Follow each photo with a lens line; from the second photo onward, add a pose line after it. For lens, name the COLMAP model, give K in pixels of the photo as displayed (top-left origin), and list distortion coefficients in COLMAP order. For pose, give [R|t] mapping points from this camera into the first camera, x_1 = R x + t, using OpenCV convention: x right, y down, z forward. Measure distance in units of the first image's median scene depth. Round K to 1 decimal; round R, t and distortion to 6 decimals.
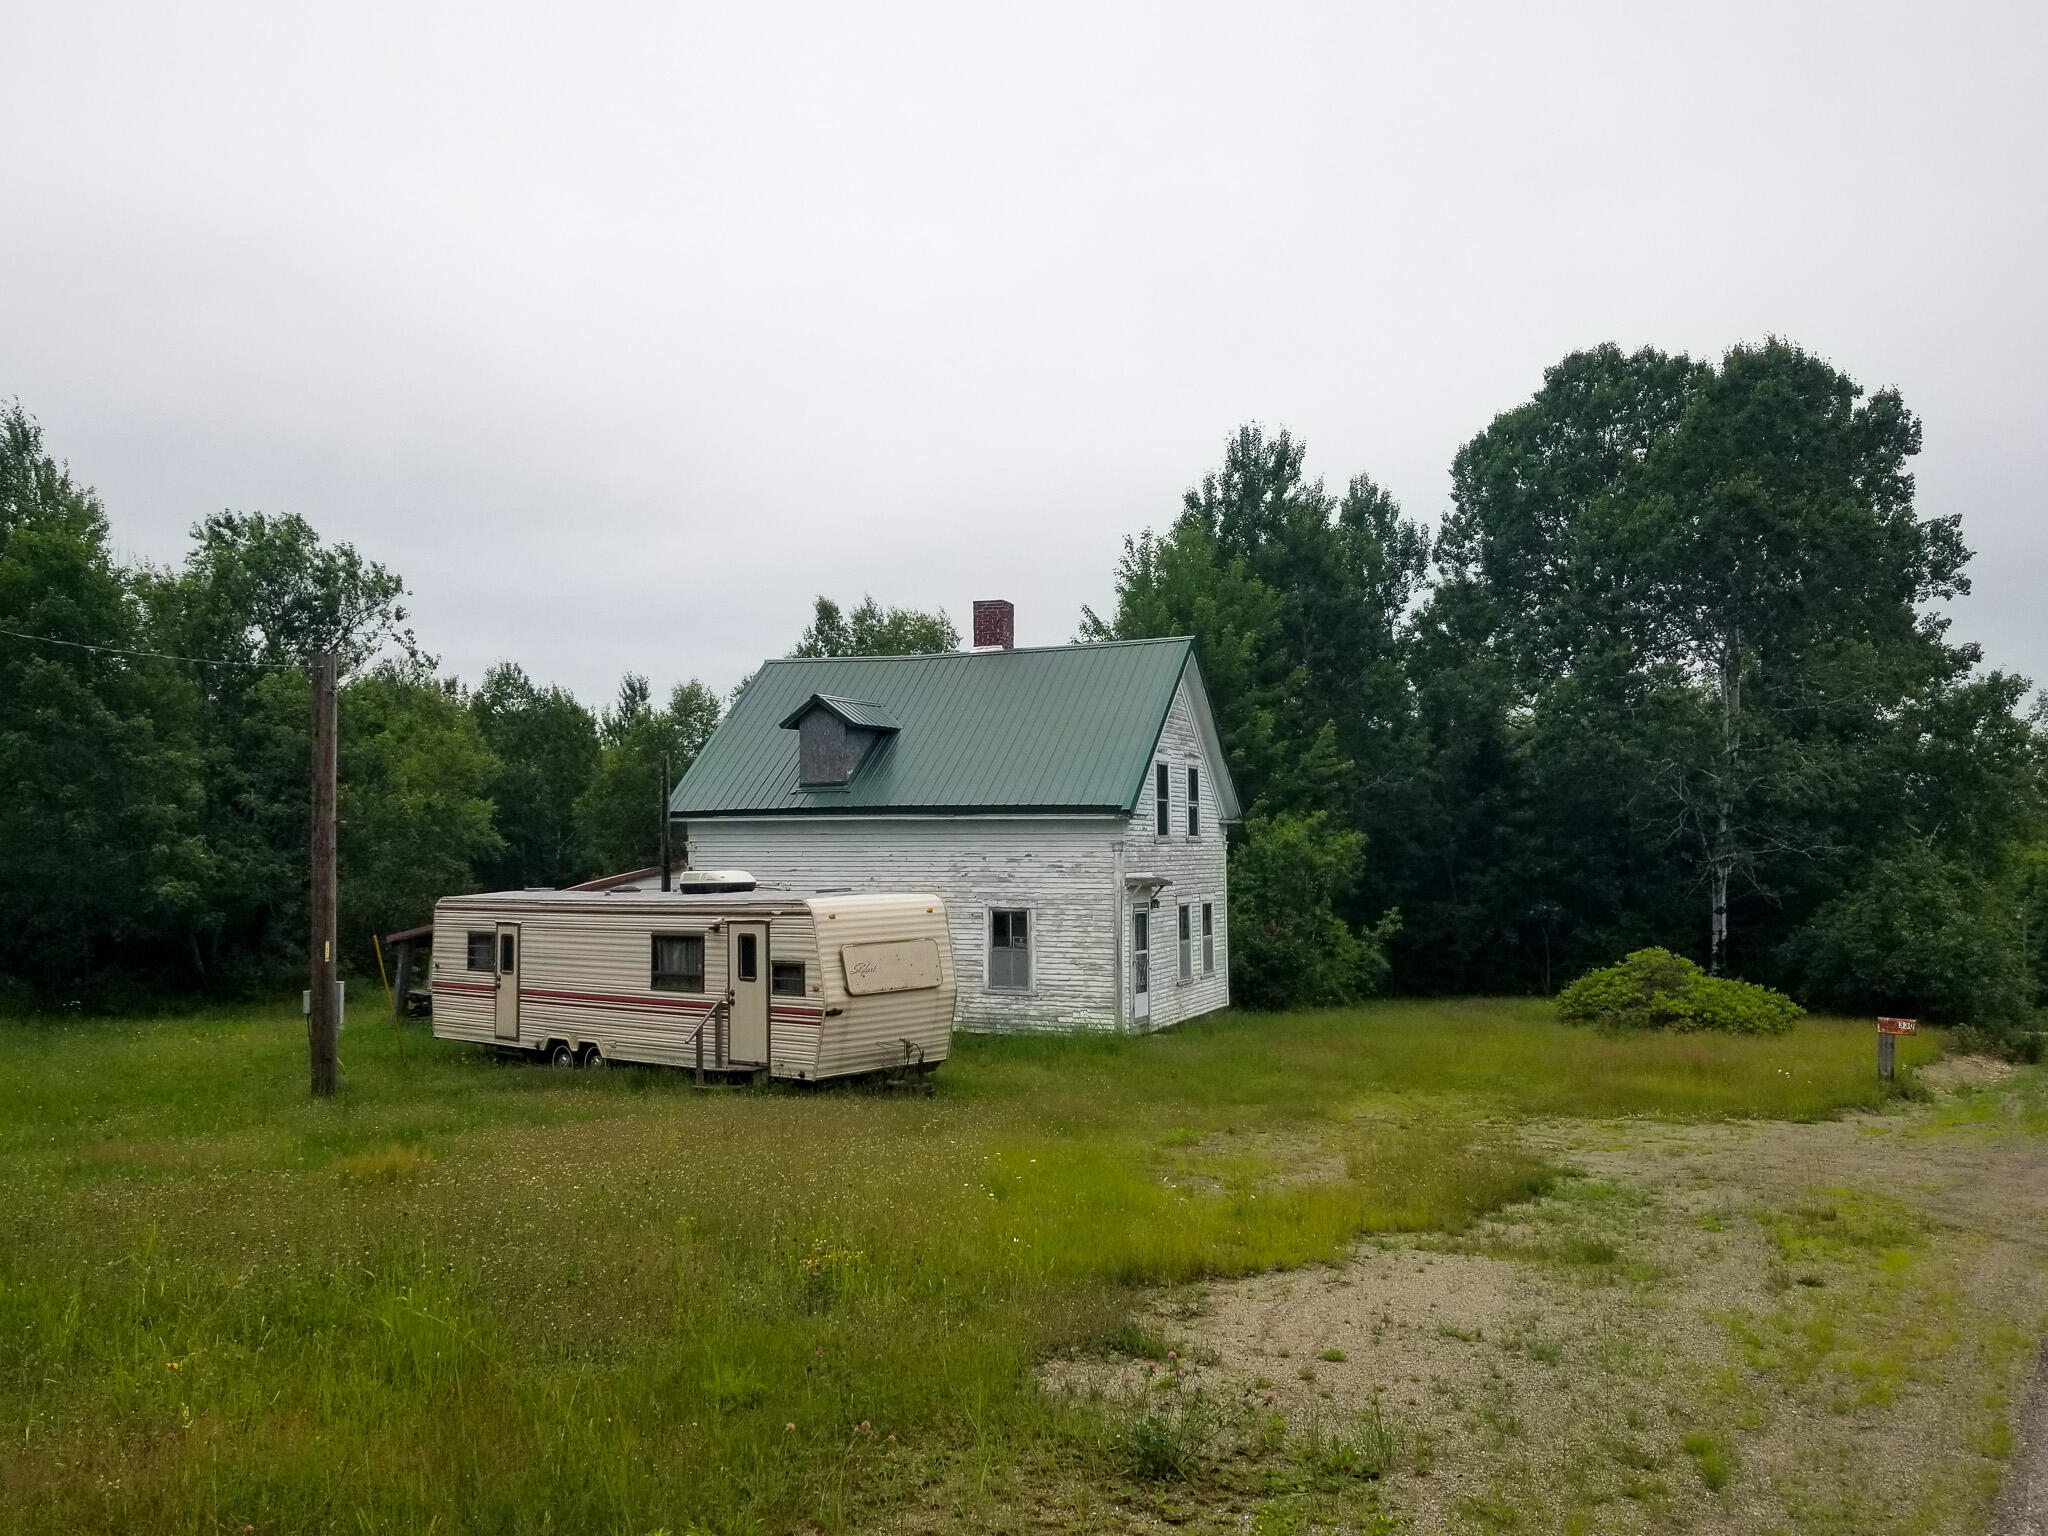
lens RADIAL K [[1652.1, 0, 1024.0], [0, 1652.1, 768.0], [0, 0, 1]] dist [0.070661, -0.101787]
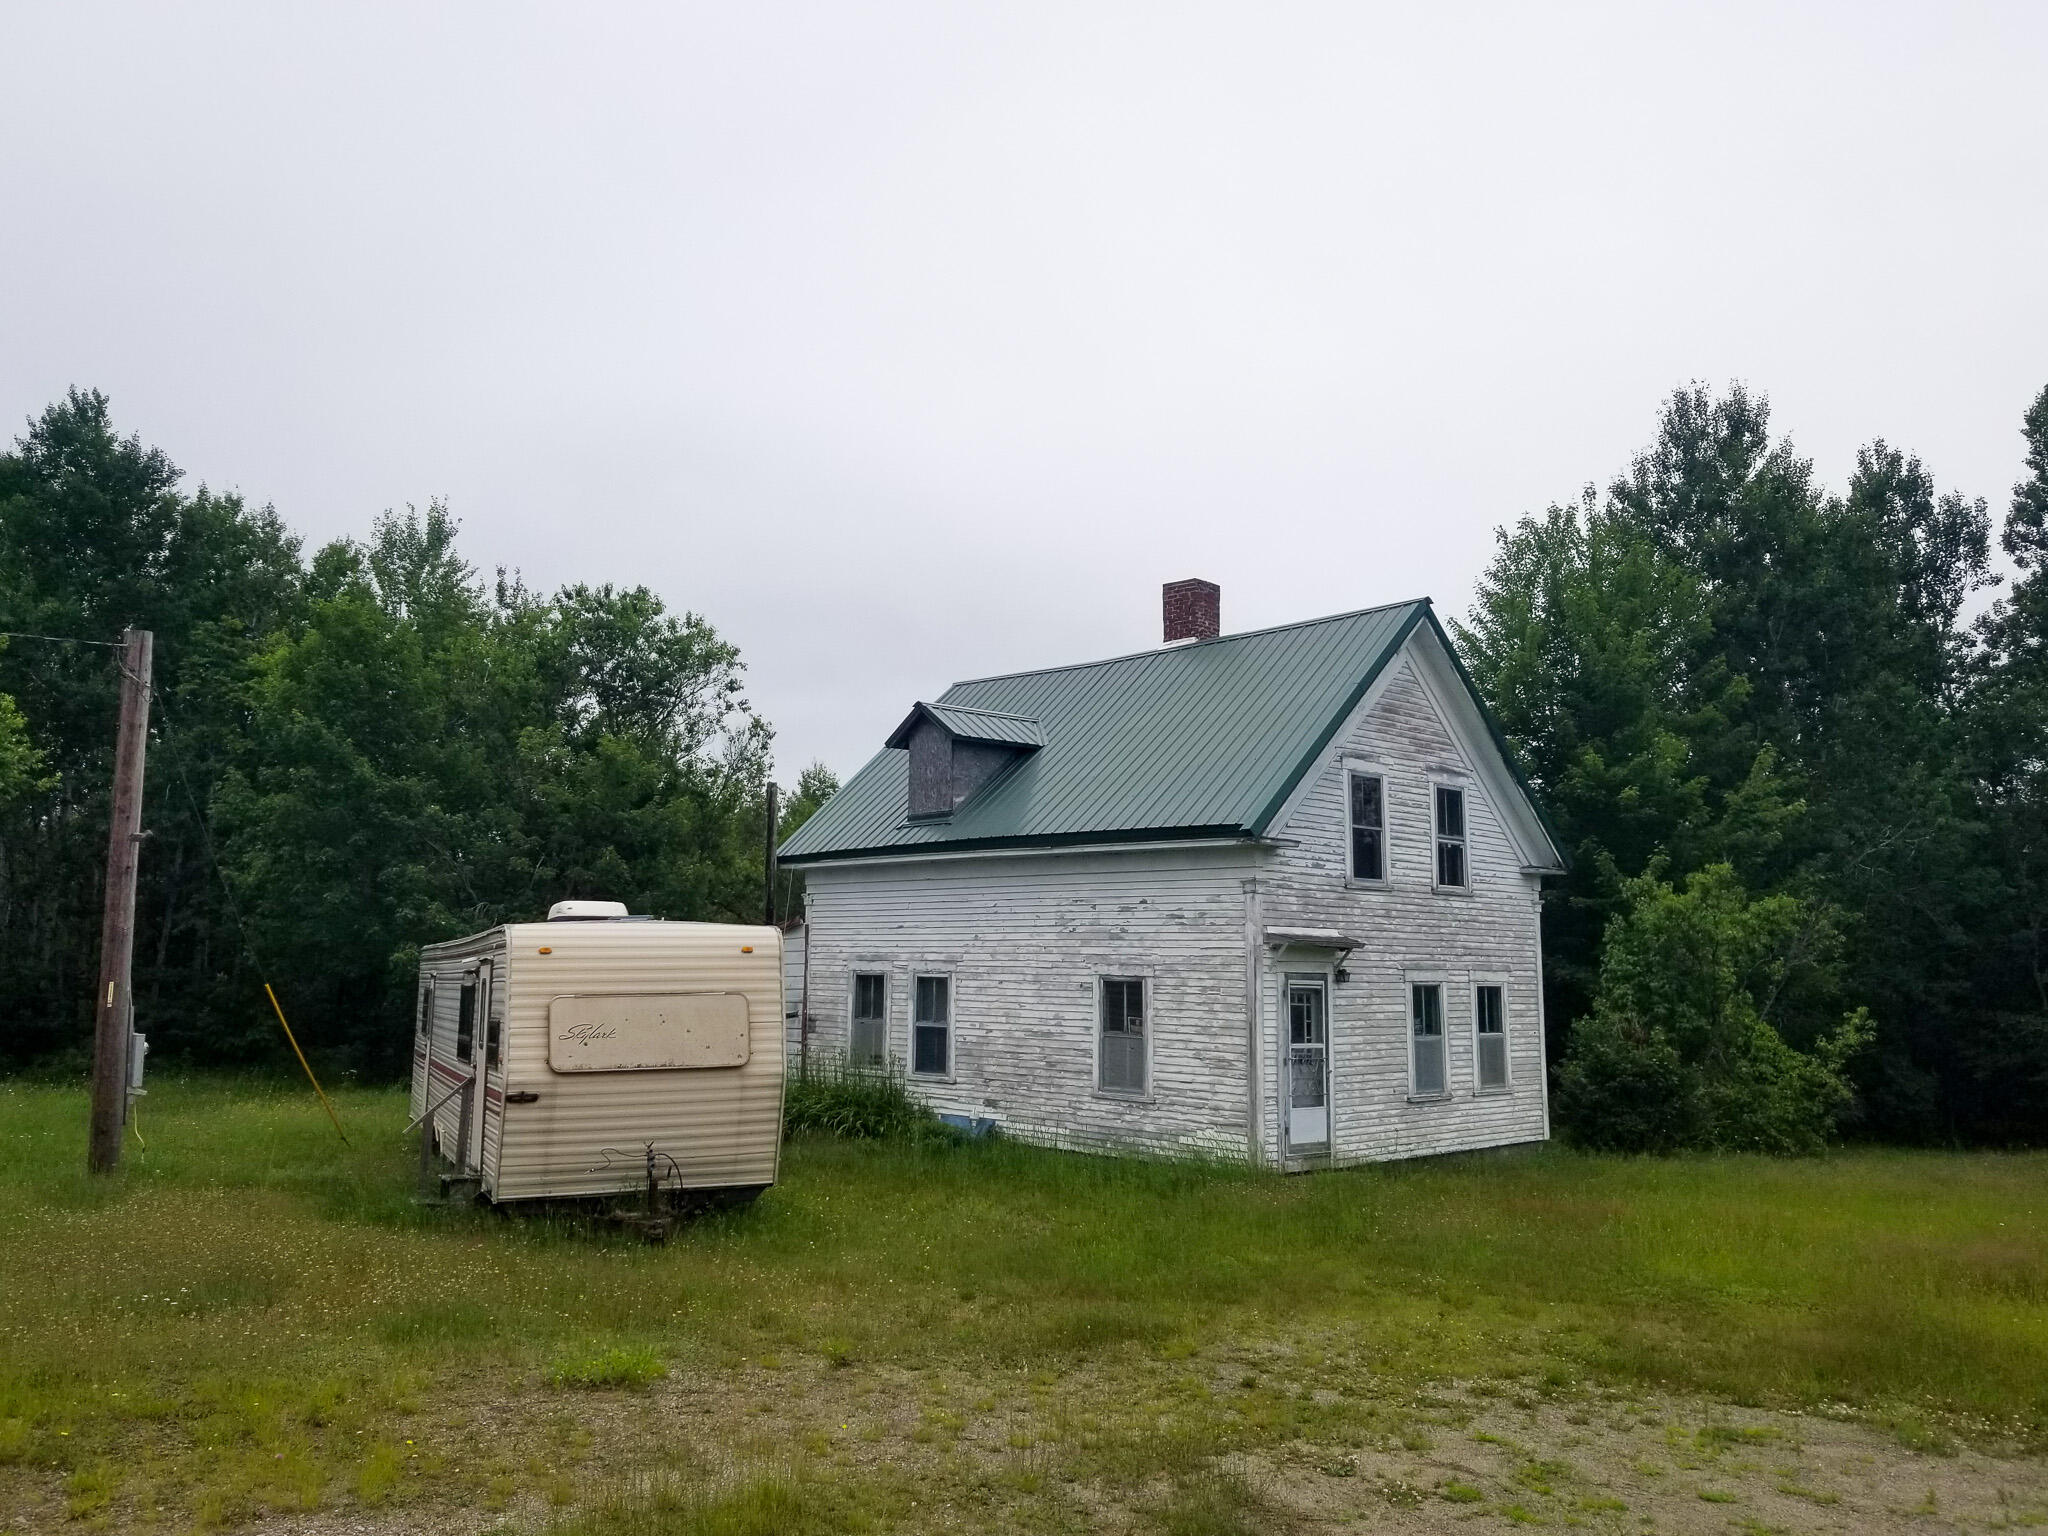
lens RADIAL K [[1571.4, 0, 1019.0], [0, 1571.4, 725.1], [0, 0, 1]] dist [0.052069, -0.080839]
pose [[0.916781, -0.046046, -0.396728, 0.171147], [0.004353, 0.994425, -0.105357, 0.036571], [0.399367, 0.094862, 0.911870, 0.266403]]
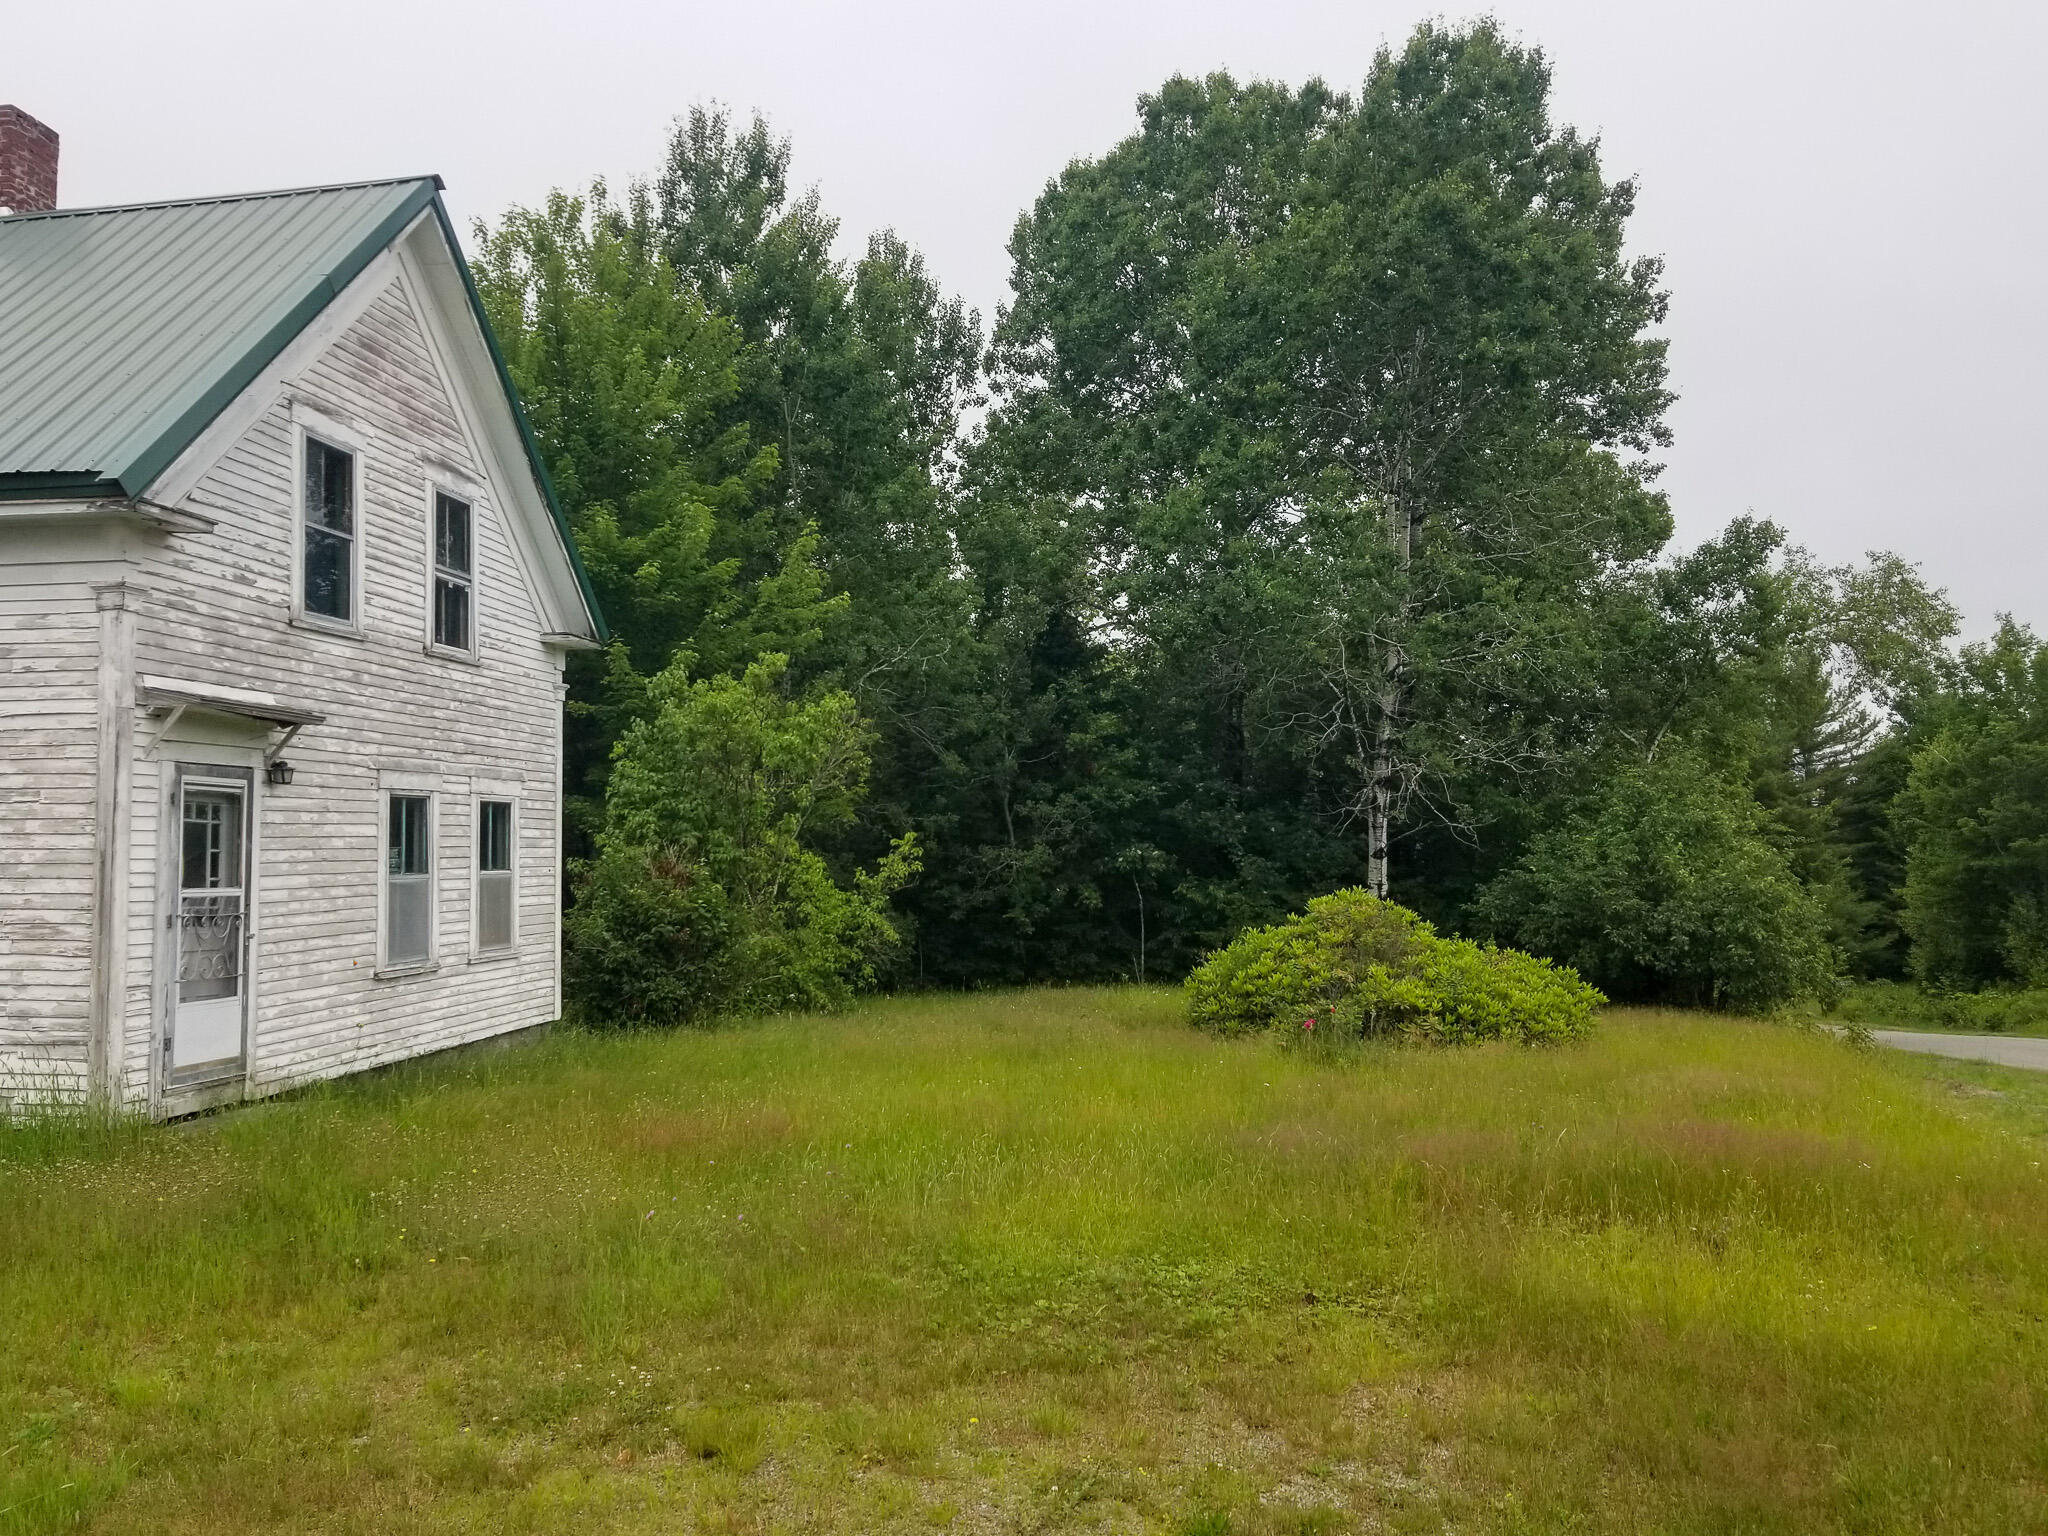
lens RADIAL K [[1669.7, 0, 982.0], [0, 1669.7, 740.1], [0, 0, 1]] dist [0.138940, -0.251743]
pose [[0.972814, 0.009355, 0.231397, 0.115902], [-0.005717, 0.999849, -0.016386, 0.062078], [-0.231516, 0.014618, 0.972721, 0.439045]]
